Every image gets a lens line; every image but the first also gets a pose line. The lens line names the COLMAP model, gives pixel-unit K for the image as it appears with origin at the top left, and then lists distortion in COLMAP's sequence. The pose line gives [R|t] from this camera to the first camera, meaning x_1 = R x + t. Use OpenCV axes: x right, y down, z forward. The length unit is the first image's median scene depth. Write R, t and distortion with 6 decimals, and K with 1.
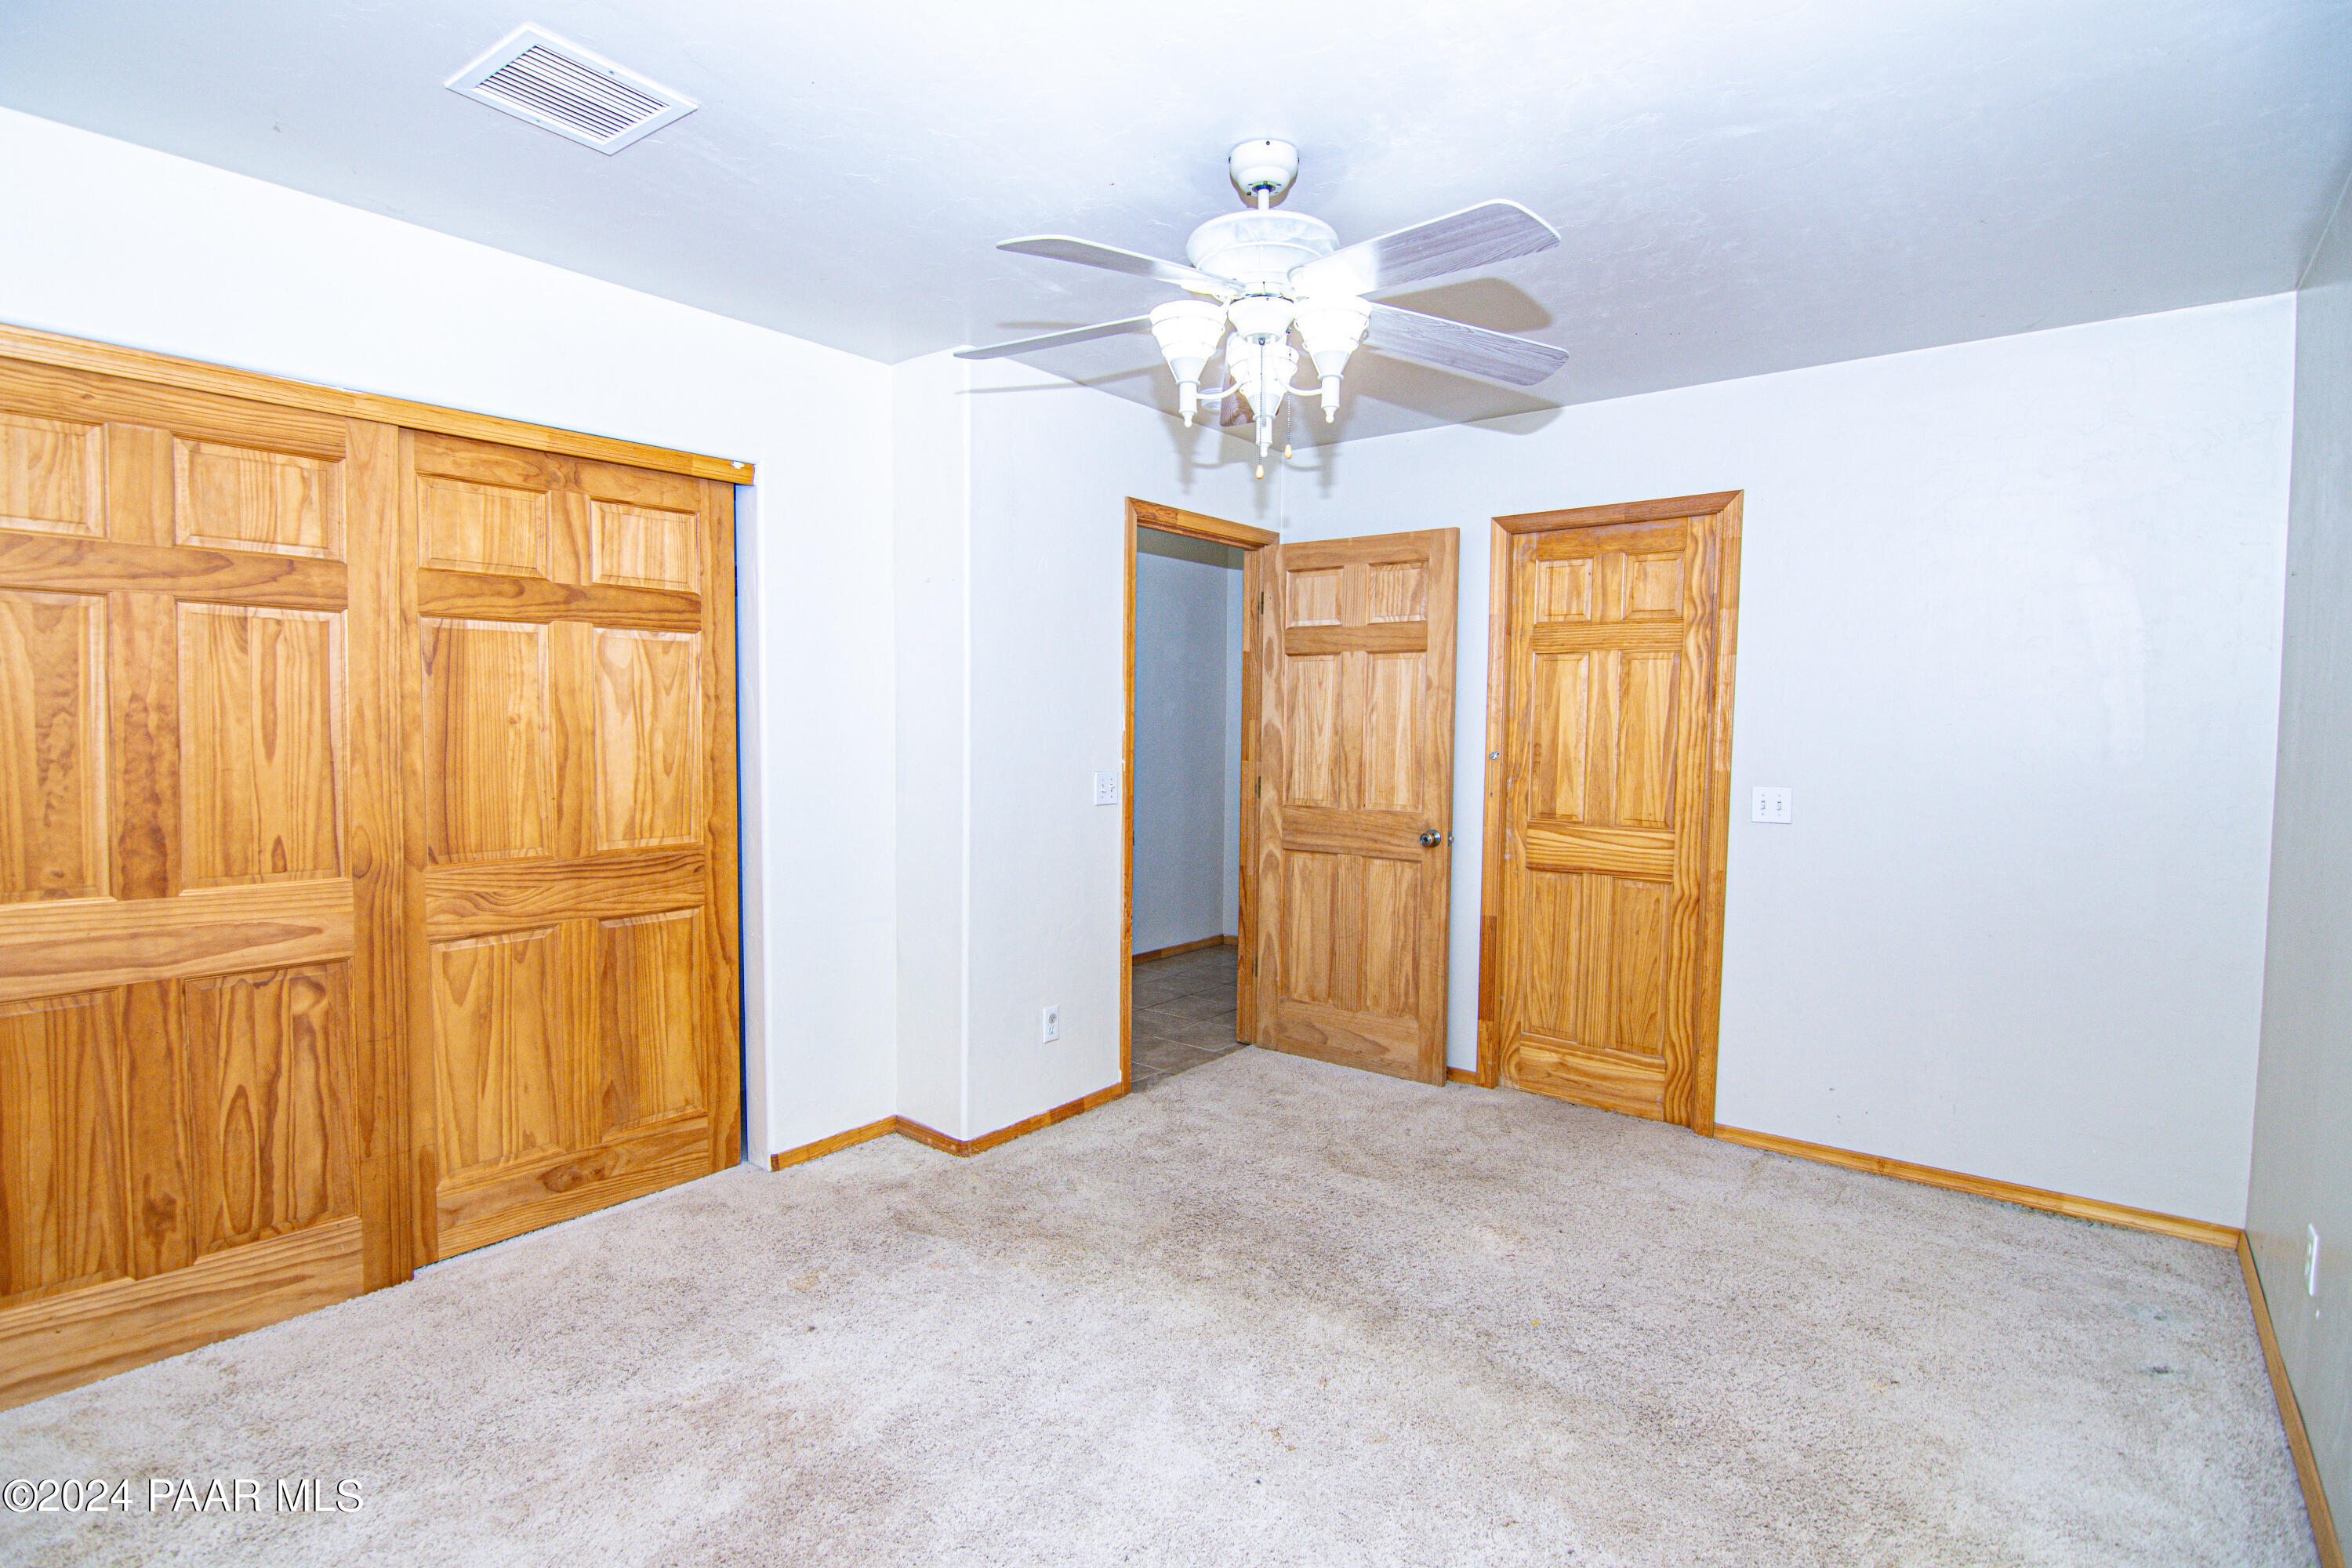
lens RADIAL K [[1145.8, 0, 1164.5], [0, 1145.8, 779.6], [0, 0, 1]] dist [-0.002083, -0.012375]
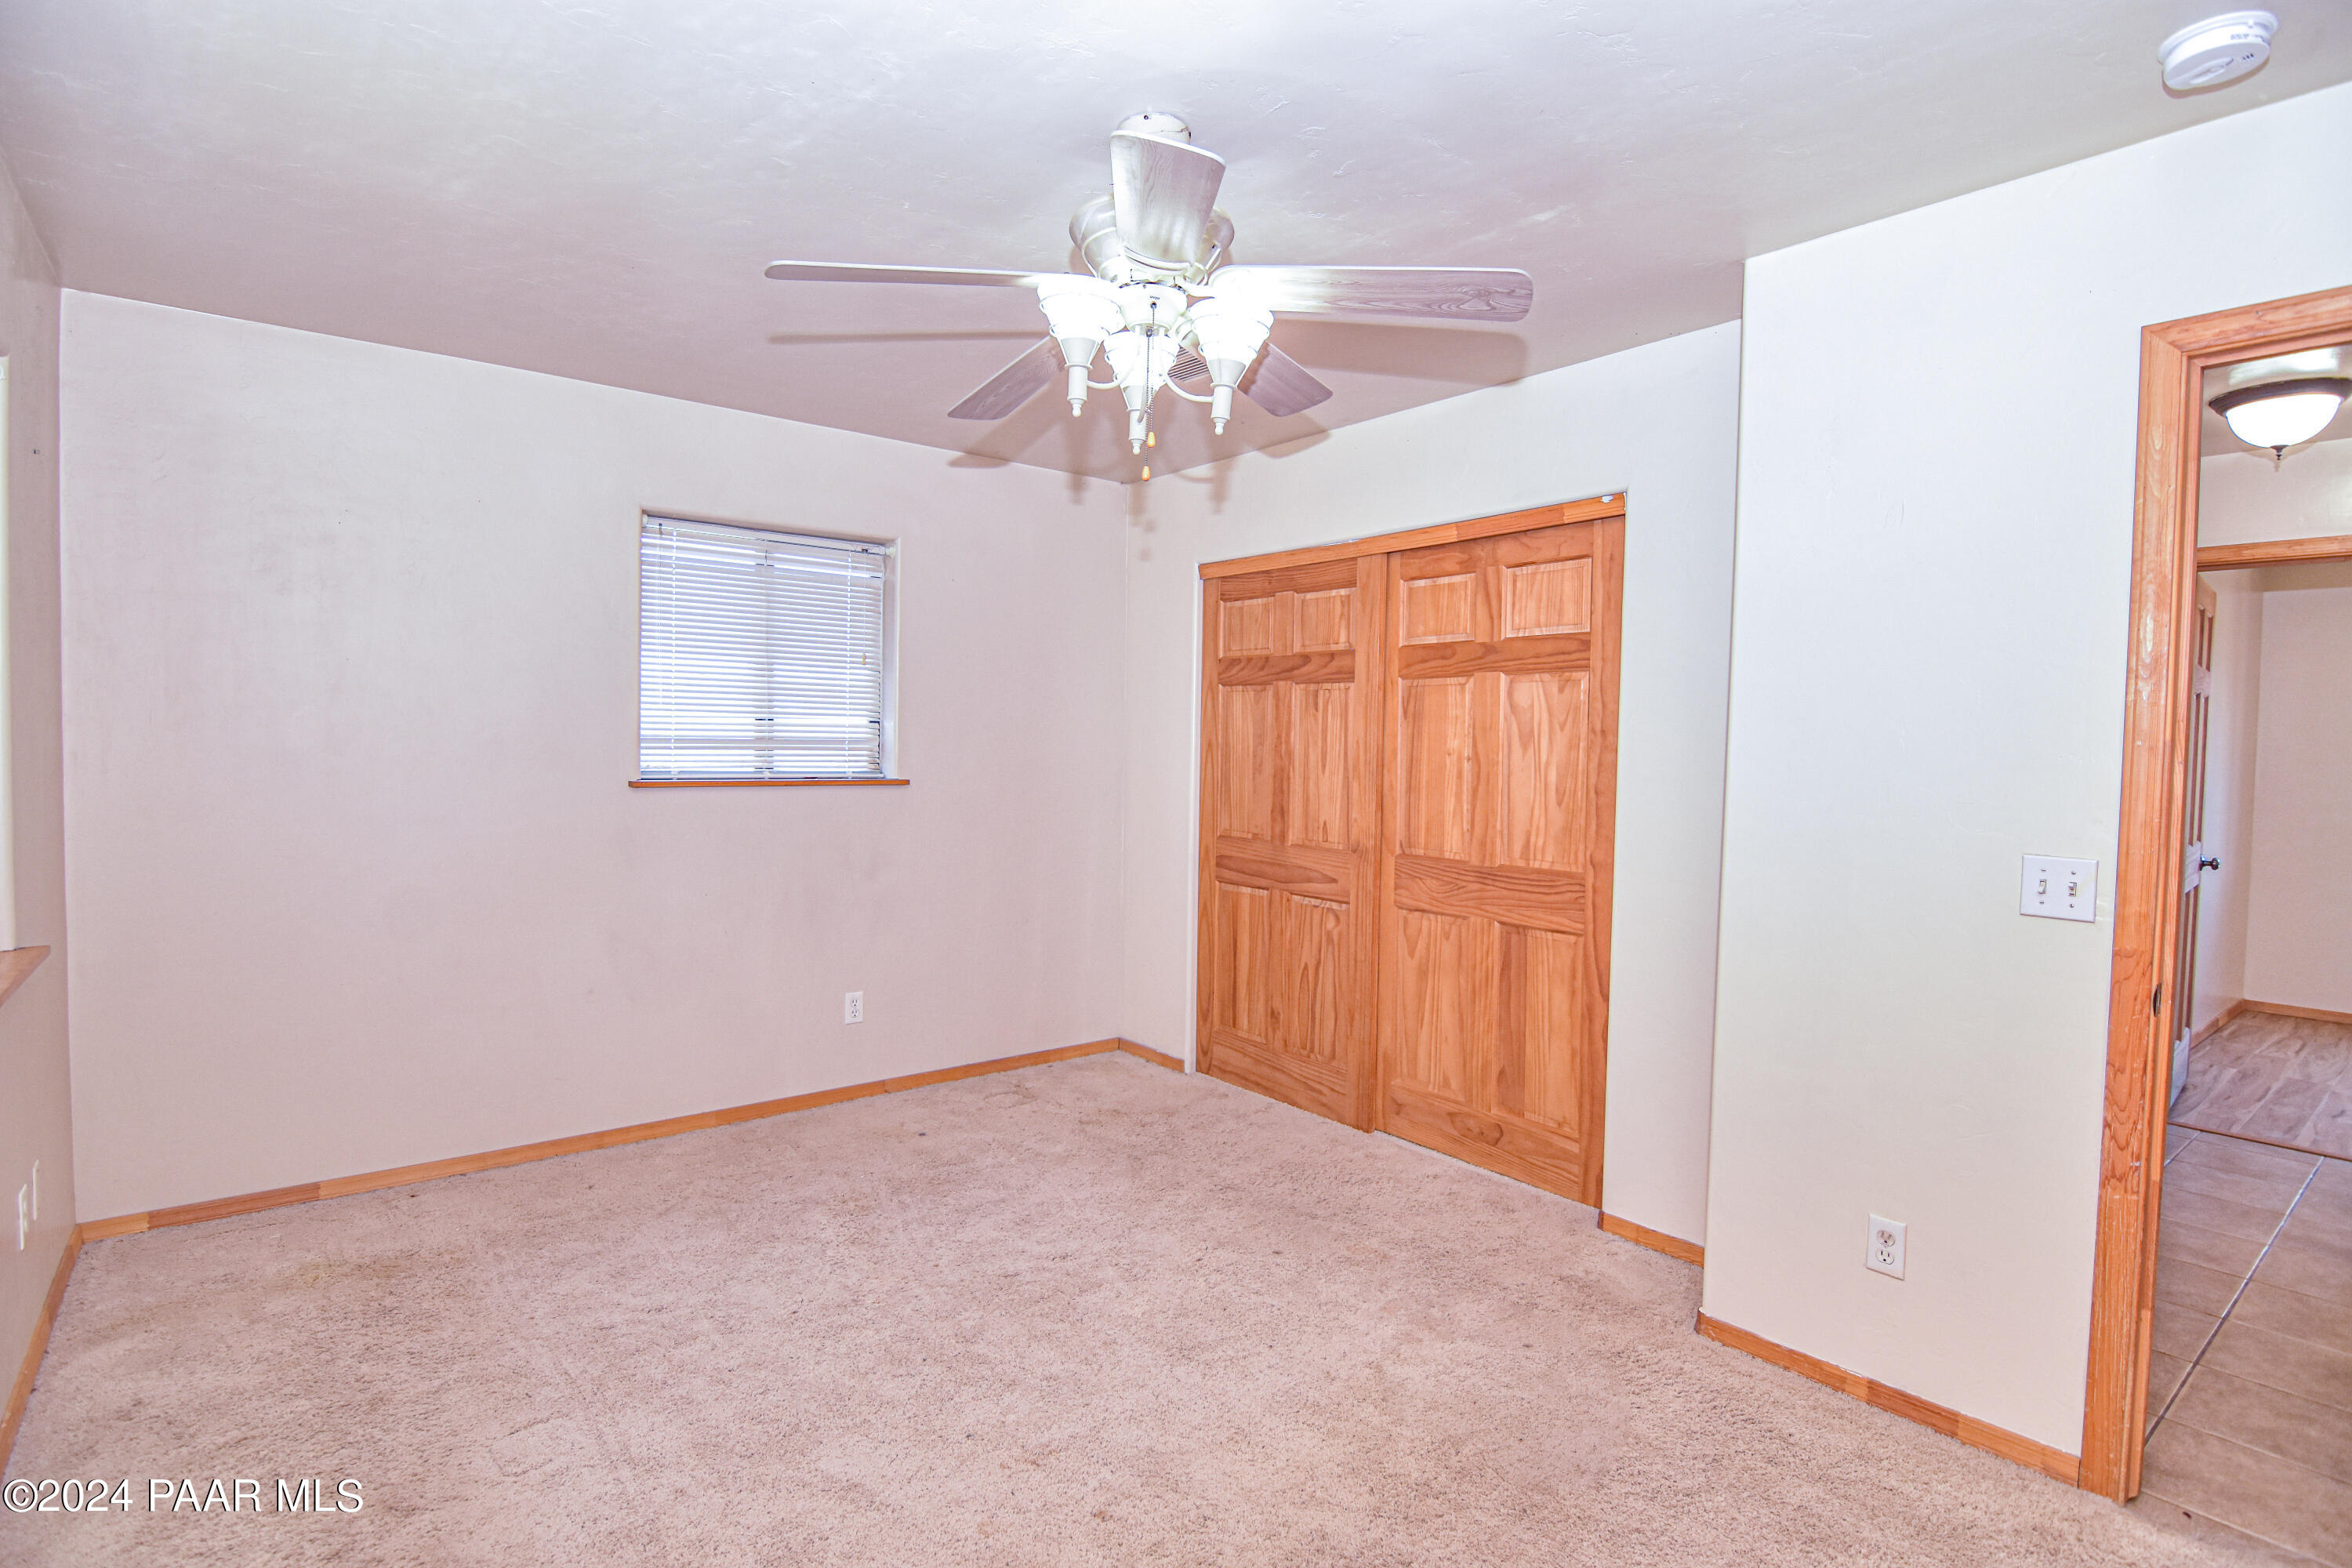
lens RADIAL K [[1145.8, 0, 1164.5], [0, 1145.8, 779.6], [0, 0, 1]] dist [-0.002083, -0.012375]
pose [[-0.216472, 0.018453, -0.976114, 0.502214], [-0.072210, 0.996780, 0.034858, -0.027865], [0.973615, 0.078031, -0.214443, 0.626748]]
